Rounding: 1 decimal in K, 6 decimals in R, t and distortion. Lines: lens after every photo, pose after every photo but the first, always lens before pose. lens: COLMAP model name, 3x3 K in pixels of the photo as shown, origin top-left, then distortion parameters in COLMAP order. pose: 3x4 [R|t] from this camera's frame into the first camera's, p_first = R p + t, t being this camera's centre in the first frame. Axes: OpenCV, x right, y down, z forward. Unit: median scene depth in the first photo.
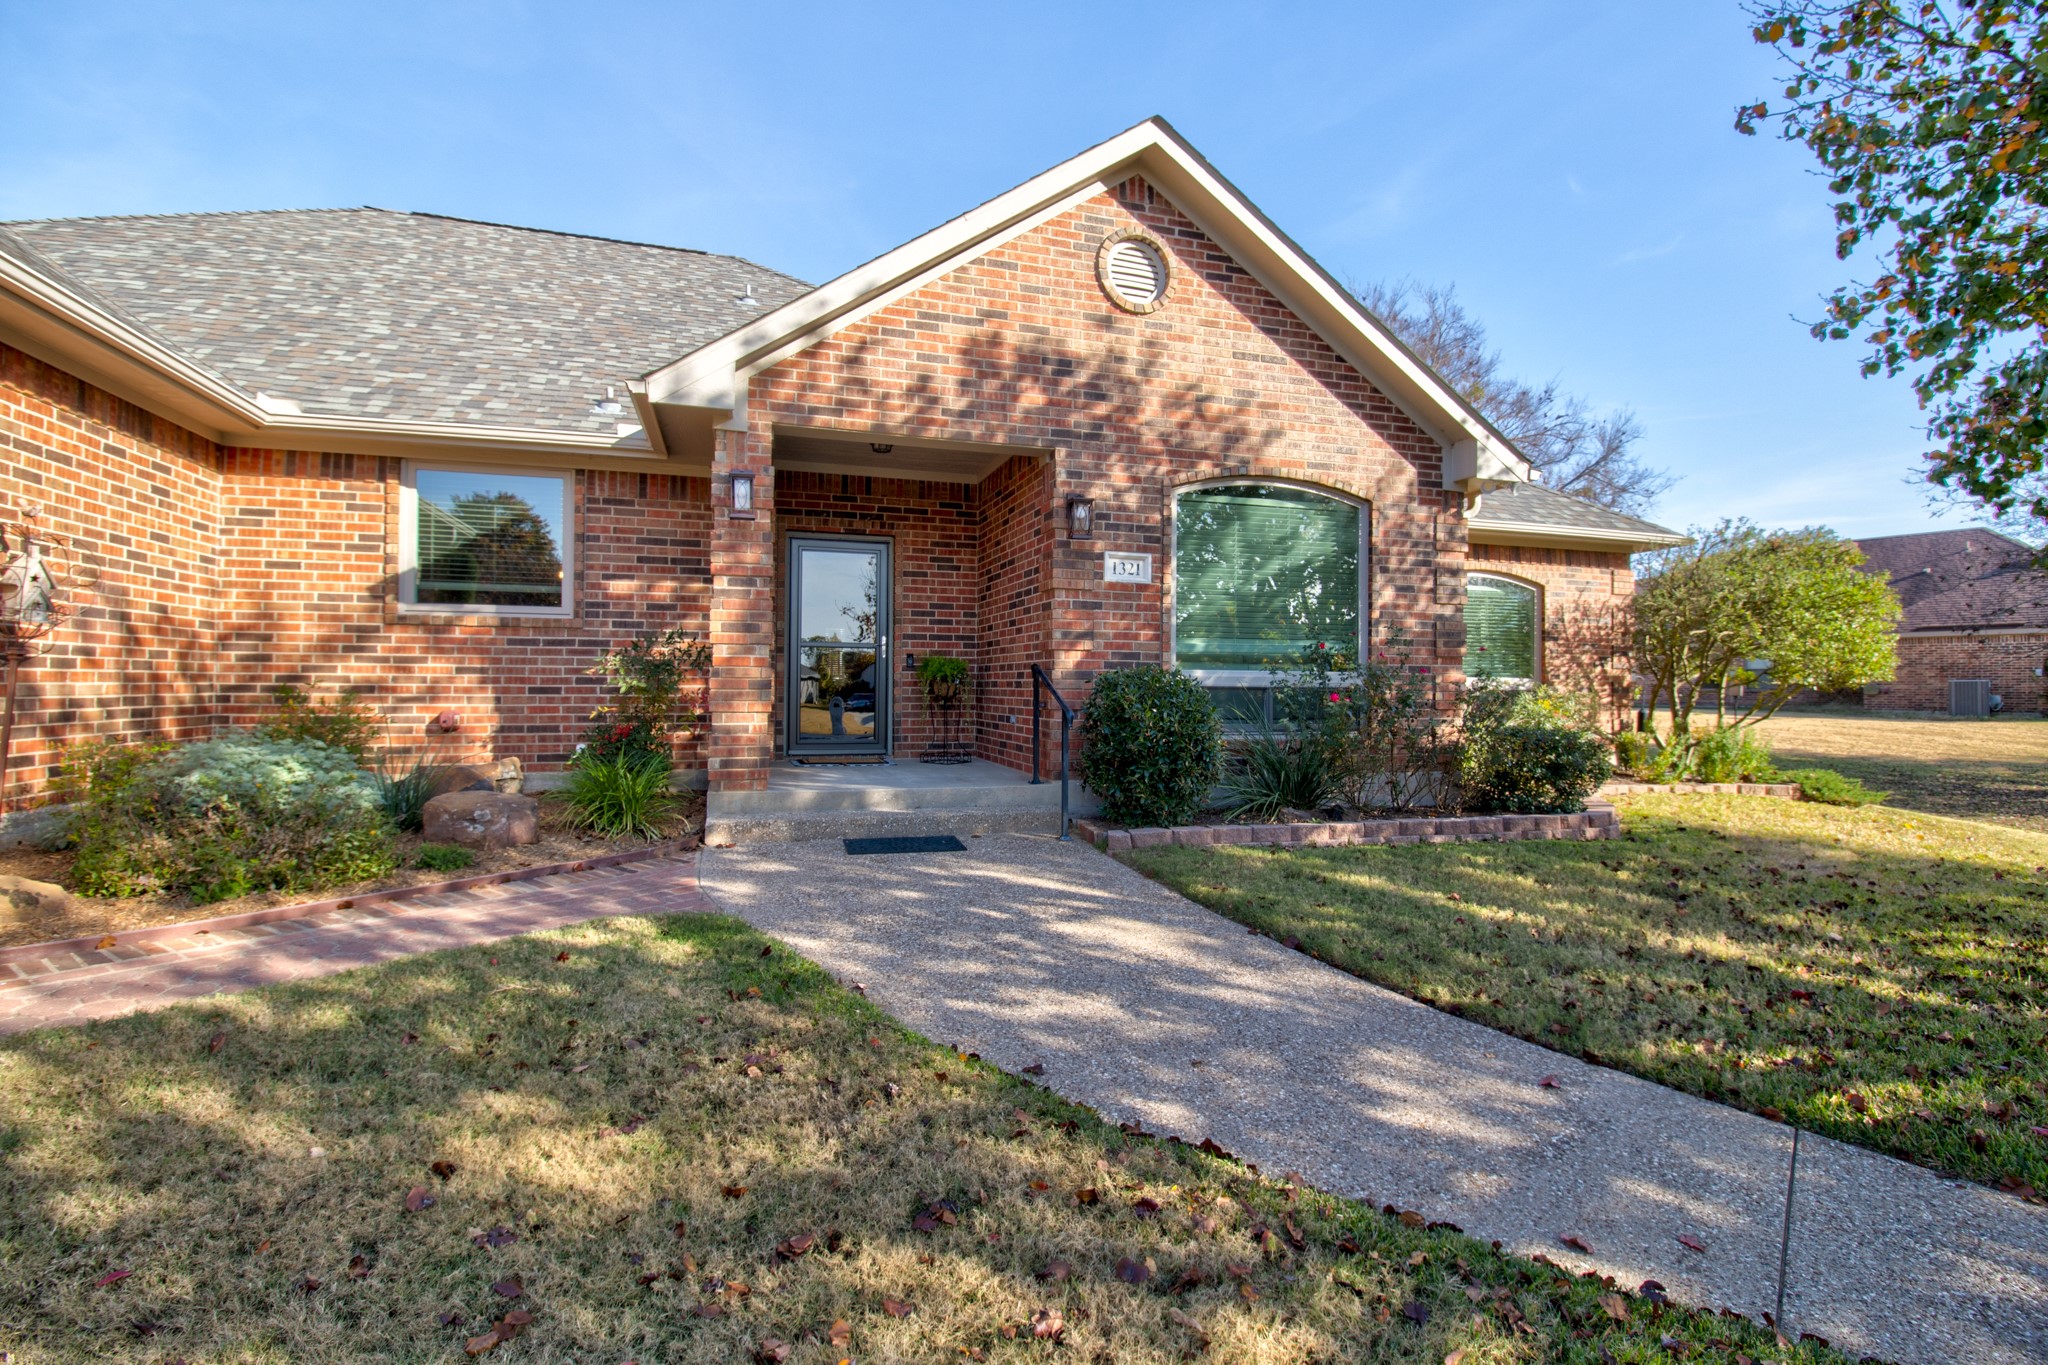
lens RADIAL K [[974.9, 0, 1035.7], [0, 974.9, 676.6], [0, 0, 1]] dist [-0.003377, -0.000606]
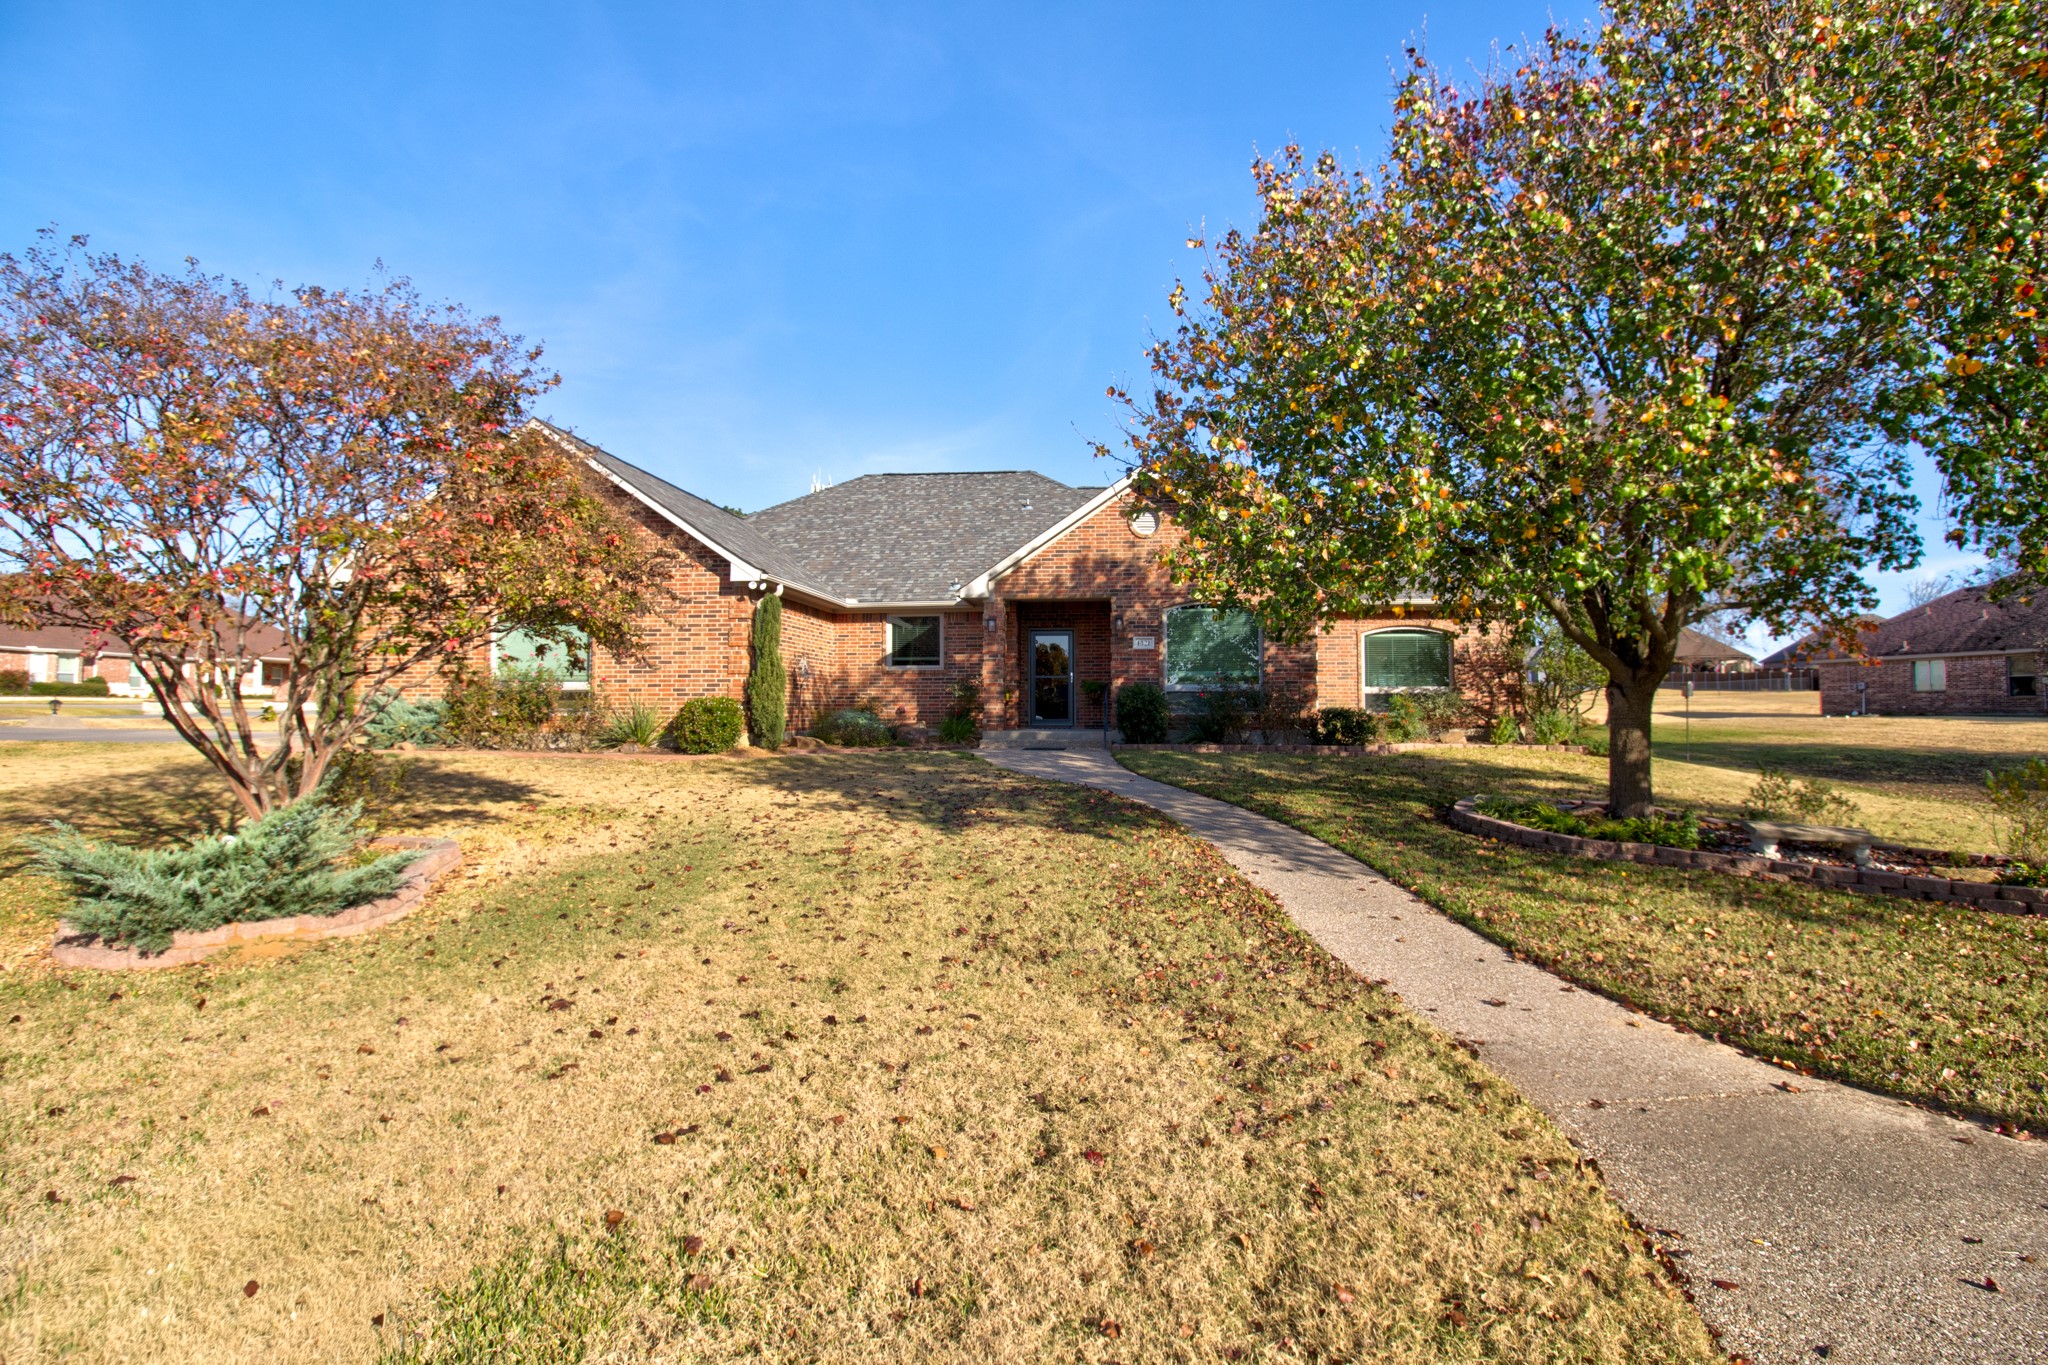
lens RADIAL K [[974.9, 0, 1035.7], [0, 974.9, 676.6], [0, 0, 1]] dist [-0.003377, -0.000606]
pose [[0.919815, -0.023814, -0.391628, 0.806764], [0.013430, 0.999482, -0.029231, 0.038879], [0.392122, 0.021628, 0.919659, -1.357054]]
